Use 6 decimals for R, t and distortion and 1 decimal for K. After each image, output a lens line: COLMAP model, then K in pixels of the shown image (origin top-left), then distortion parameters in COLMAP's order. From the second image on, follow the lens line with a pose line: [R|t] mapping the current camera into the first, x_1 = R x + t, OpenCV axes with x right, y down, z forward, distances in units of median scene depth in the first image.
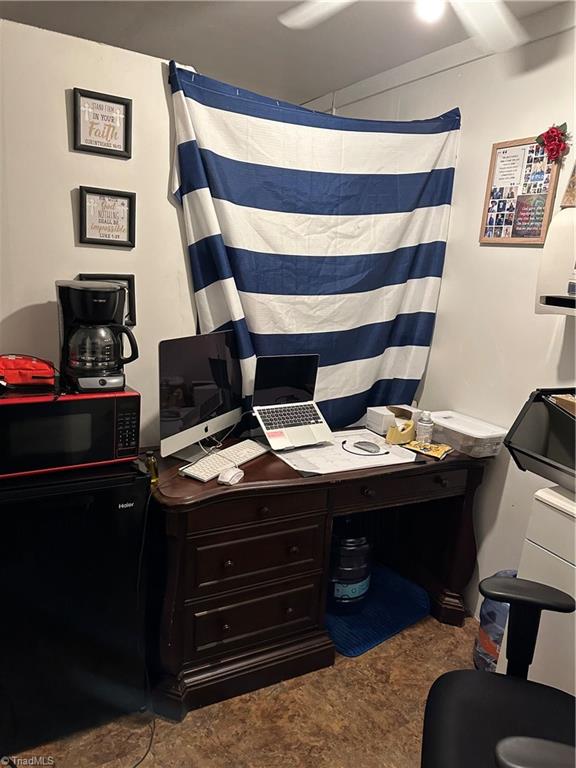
lens RADIAL K [[533.0, 0, 288.0], [0, 533.0, 384.0], [0, 0, 1]] dist [0.000206, -0.003432]
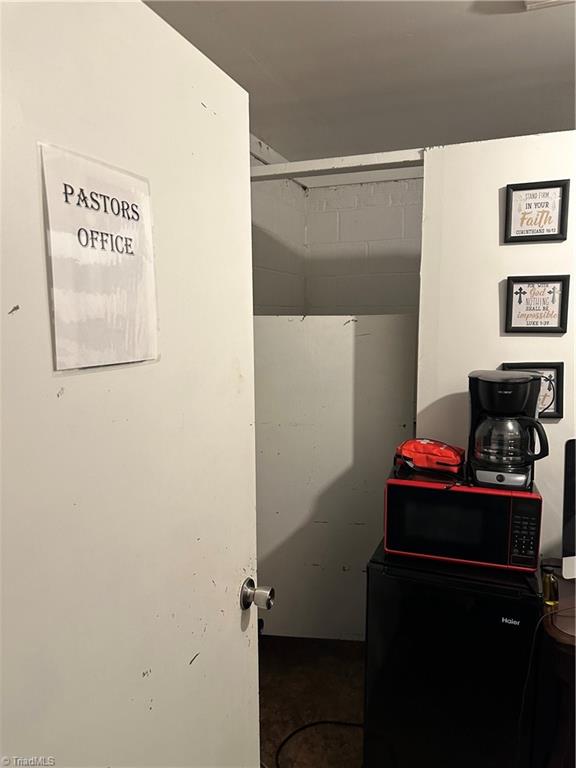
lens RADIAL K [[533.0, 0, 288.0], [0, 533.0, 384.0], [0, 0, 1]] dist [0.000206, -0.003432]
pose [[0.618185, 0.016842, -0.785852, 0.149475], [-0.129920, 0.988209, -0.081022, -0.040670], [0.775221, 0.152184, 0.613084, 0.104115]]
